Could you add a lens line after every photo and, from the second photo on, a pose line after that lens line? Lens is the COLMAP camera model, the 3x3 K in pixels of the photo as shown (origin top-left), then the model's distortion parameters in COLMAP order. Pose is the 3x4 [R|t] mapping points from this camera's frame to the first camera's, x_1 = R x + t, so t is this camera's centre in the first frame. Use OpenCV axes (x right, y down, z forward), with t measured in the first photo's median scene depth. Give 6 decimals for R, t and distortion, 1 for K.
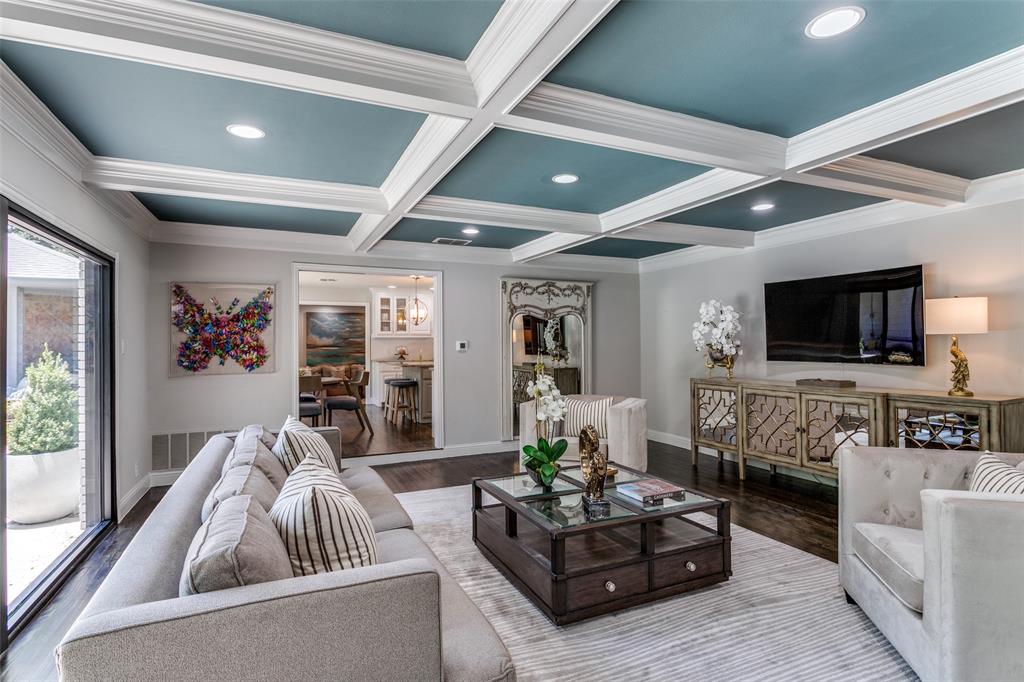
lens RADIAL K [[510.5, 0, 512.6], [0, 510.5, 339.2], [0, 0, 1]] dist [-0.003130, -0.000637]
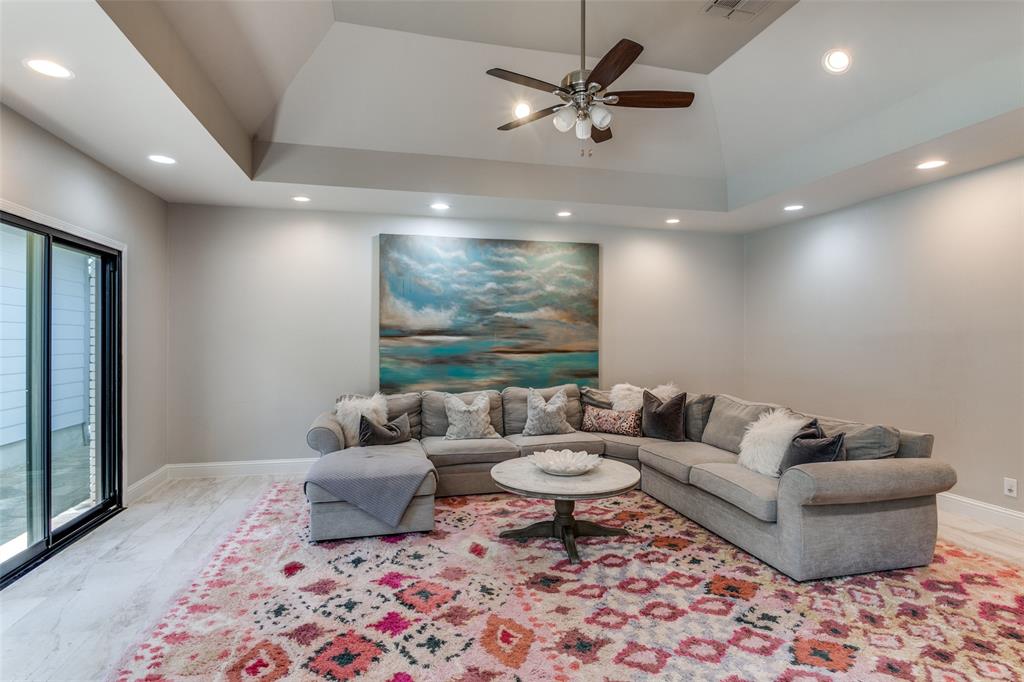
lens RADIAL K [[510.5, 0, 511.1], [0, 510.5, 340.6], [0, 0, 1]] dist [-0.003130, -0.000637]
pose [[0.982194, 0.013095, -0.187413, -0.245669], [-0.011390, 0.999883, 0.010172, 0.015153], [0.187524, -0.007857, 0.982229, 0.662449]]
